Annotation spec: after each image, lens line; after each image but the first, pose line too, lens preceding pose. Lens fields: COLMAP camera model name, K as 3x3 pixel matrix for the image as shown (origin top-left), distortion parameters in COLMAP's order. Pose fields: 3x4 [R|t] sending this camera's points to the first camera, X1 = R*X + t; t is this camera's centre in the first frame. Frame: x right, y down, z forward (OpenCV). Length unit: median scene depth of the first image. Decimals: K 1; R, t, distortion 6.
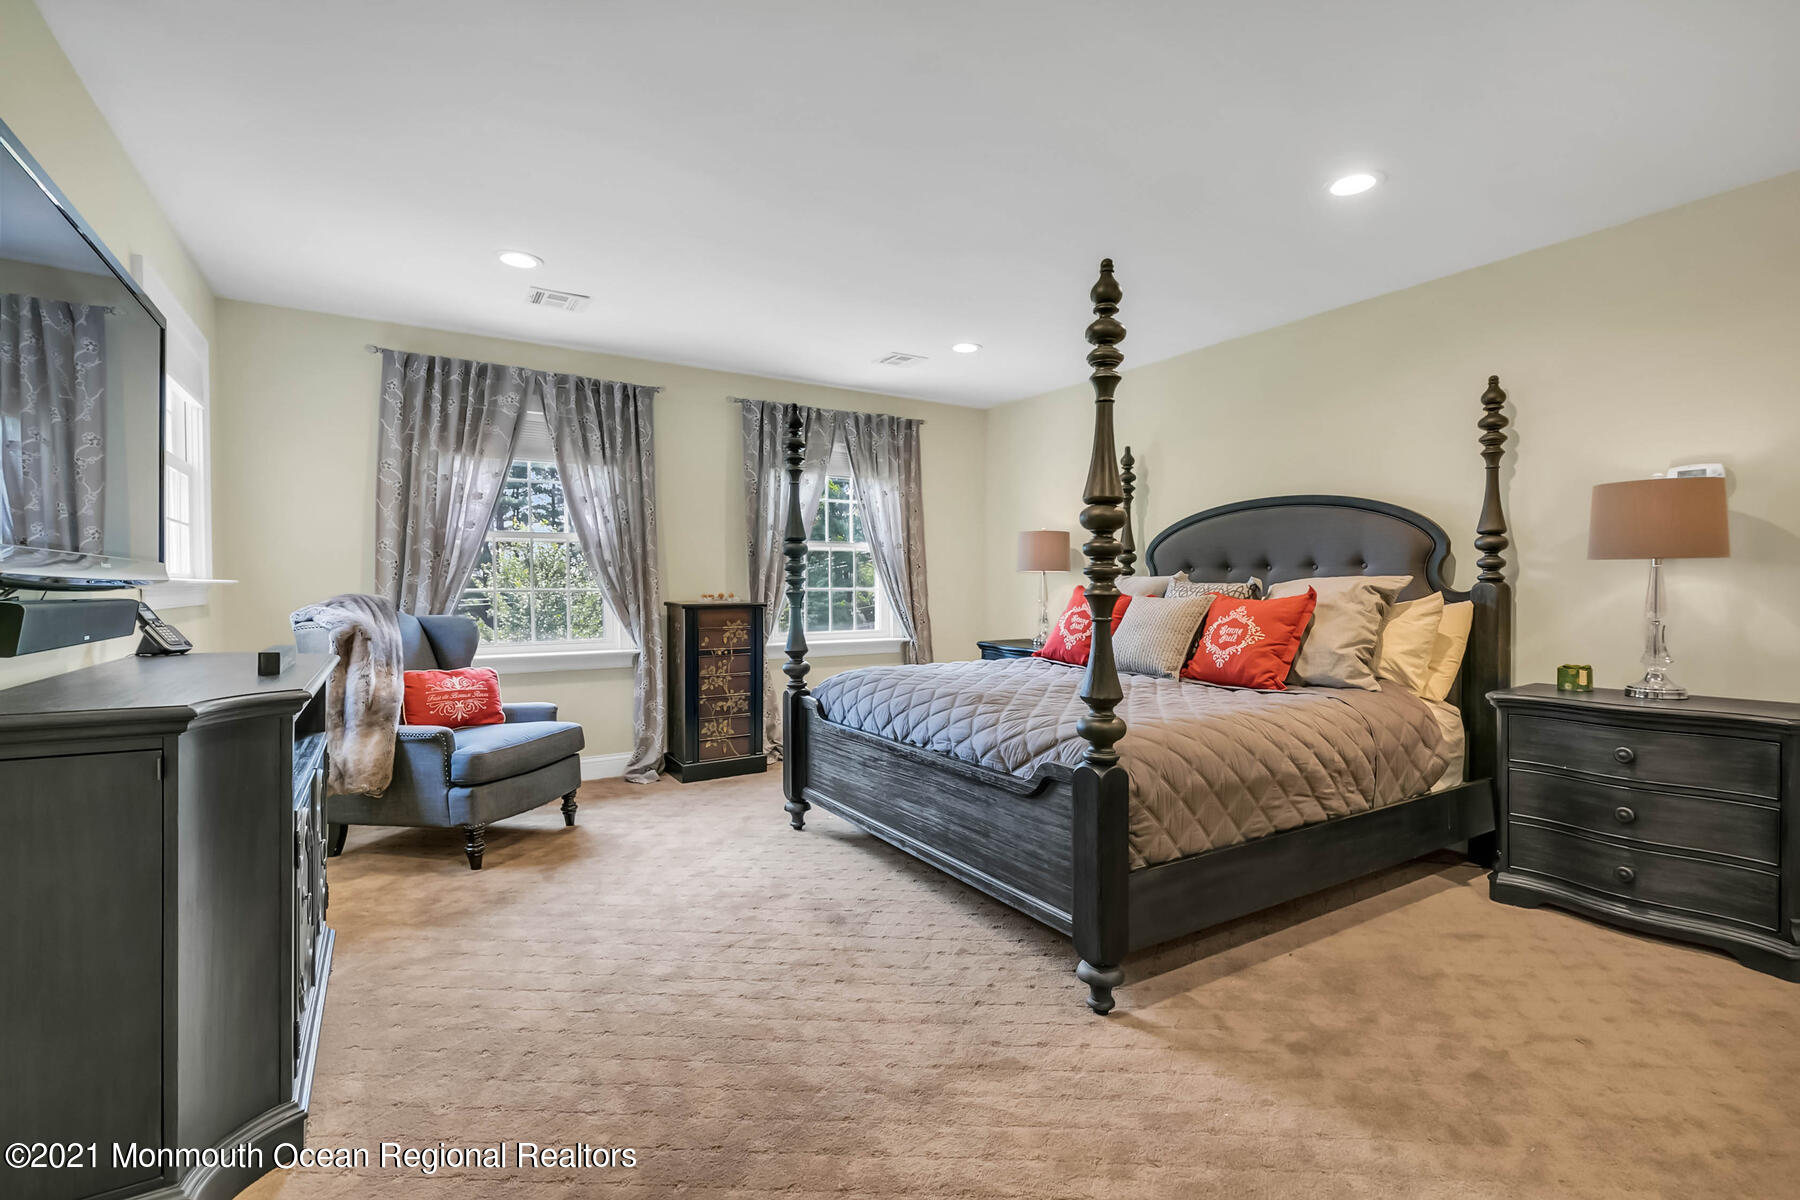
lens RADIAL K [[836.4, 0, 889.0], [0, 836.4, 595.4], [0, 0, 1]] dist [0.007750, -0.001370]
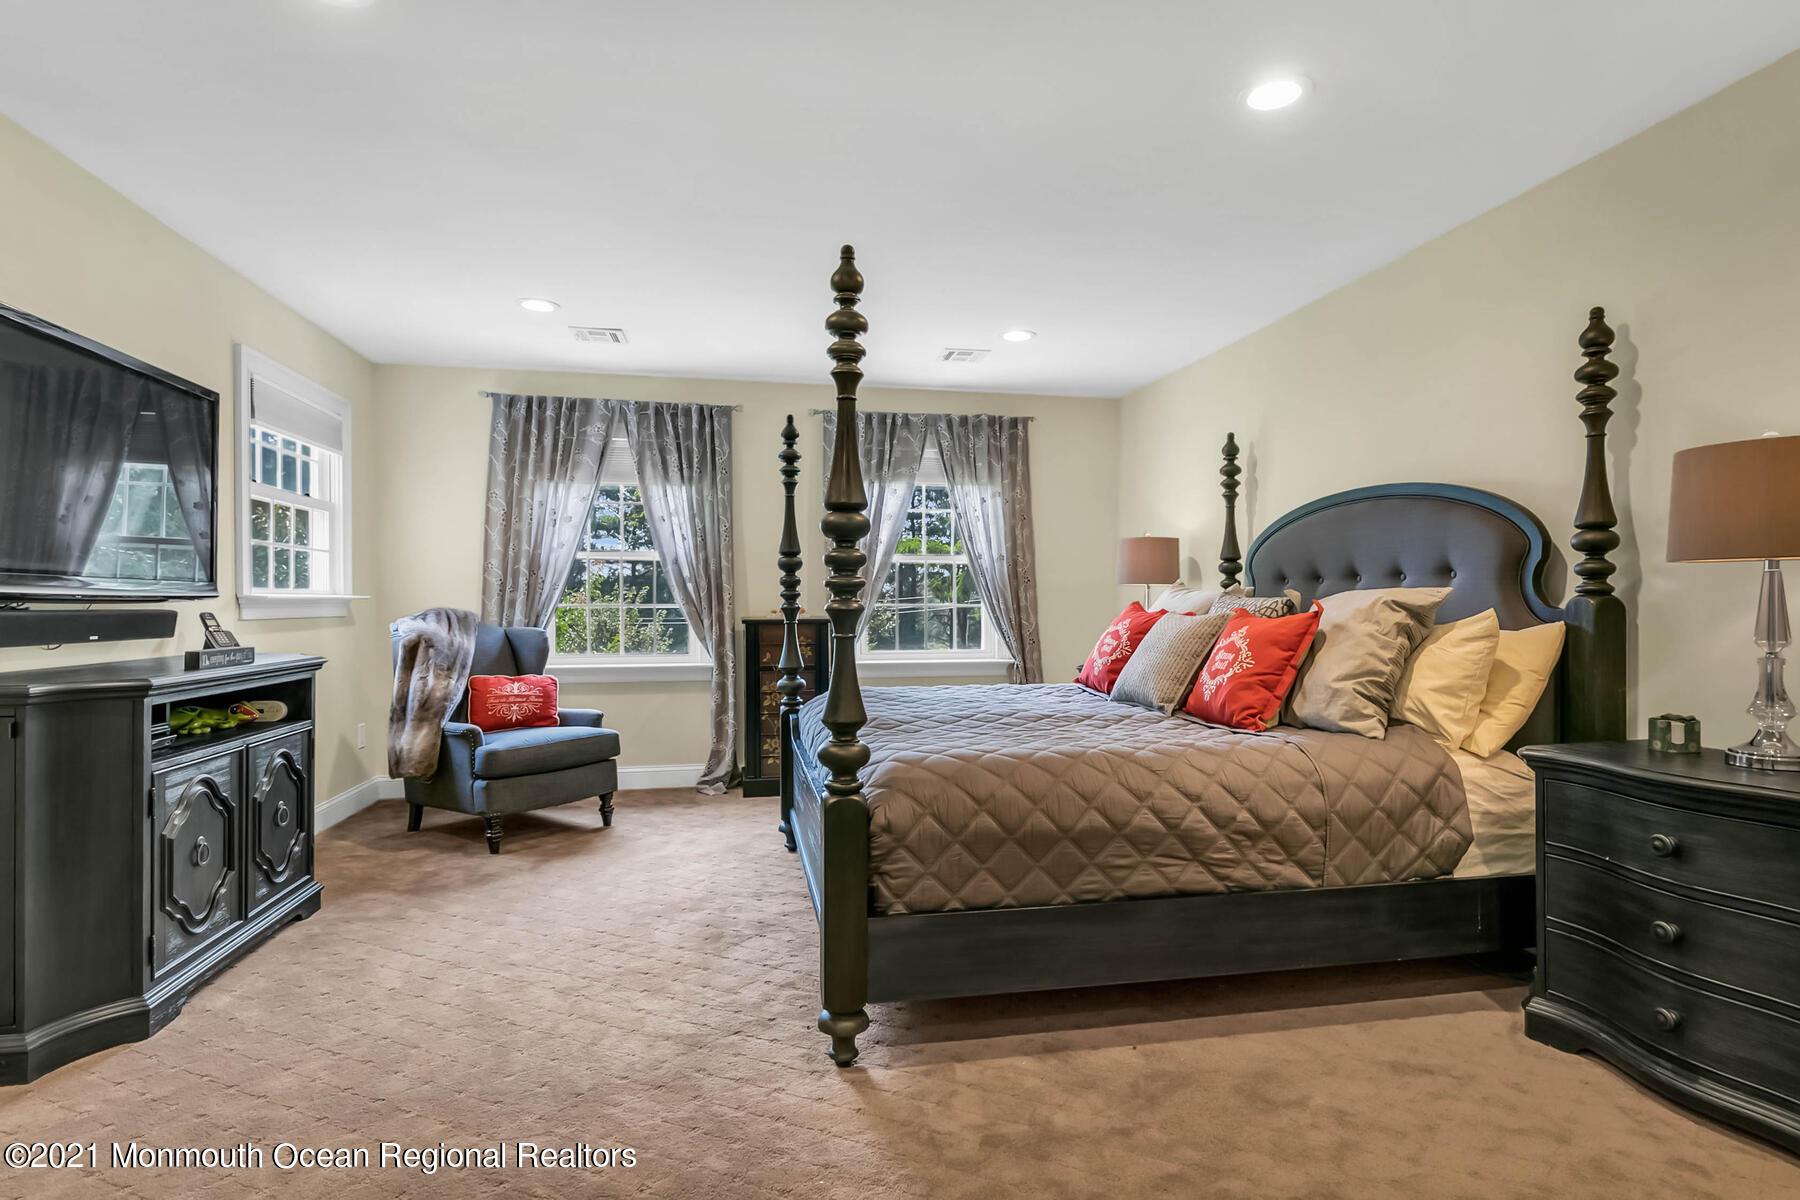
lens RADIAL K [[898.4, 0, 825.8], [0, 898.4, 606.9], [0, 0, 1]] dist [-0.004562, 0.001672]
pose [[0.930127, 0.002801, -0.367227, 0.389243], [-0.005427, 0.999967, -0.006117, 0.002002], [0.367198, 0.007683, 0.930111, 0.049883]]
